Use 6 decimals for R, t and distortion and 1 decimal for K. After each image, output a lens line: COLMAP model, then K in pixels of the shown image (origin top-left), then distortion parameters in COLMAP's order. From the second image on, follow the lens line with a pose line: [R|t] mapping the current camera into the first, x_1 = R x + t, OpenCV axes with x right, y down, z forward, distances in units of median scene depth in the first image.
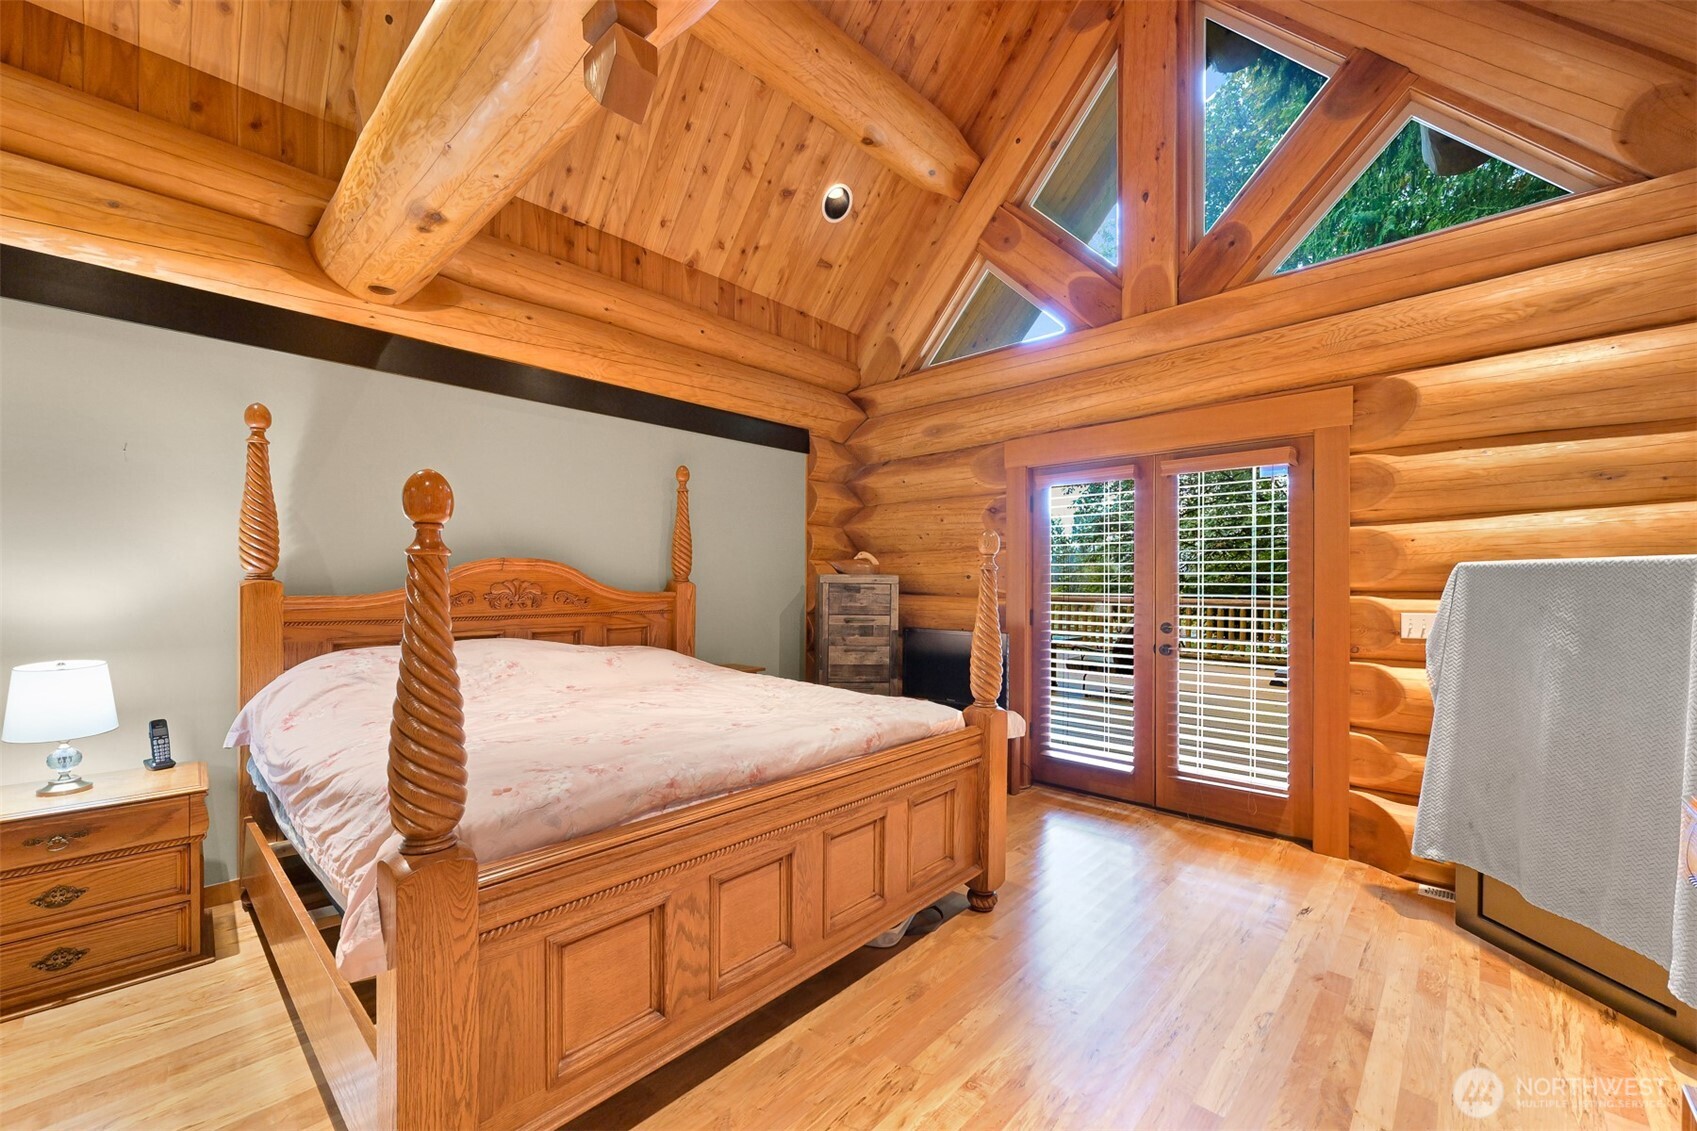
lens RADIAL K [[674.2, 0, 842.1], [0, 674.2, 568.1], [0, 0, 1]] dist [-0.000360, 0.000027]
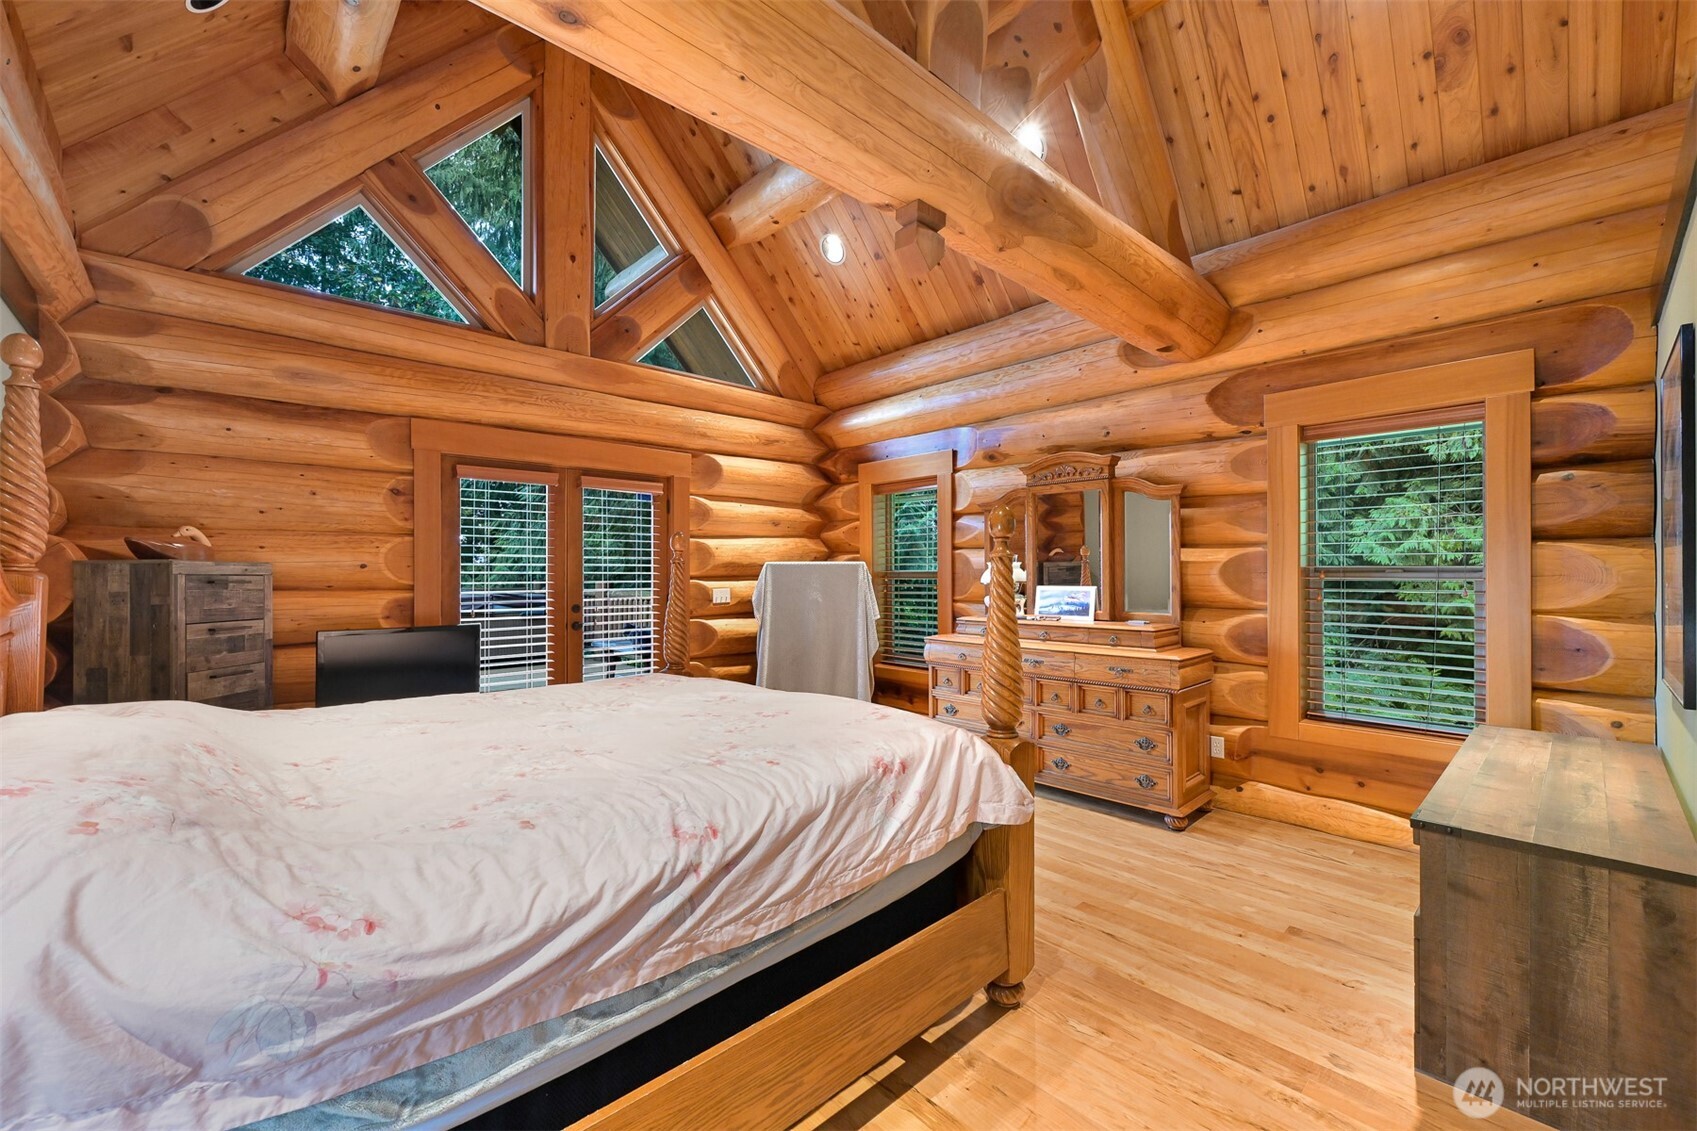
lens RADIAL K [[674.2, 0, 842.1], [0, 674.2, 568.1], [0, 0, 1]] dist [-0.000360, 0.000027]
pose [[0.081081, 0.006361, 0.996687, -0.627321], [-0.015306, 0.999870, -0.005136, 0.010452], [-0.996590, -0.014839, 0.081167, 0.346214]]
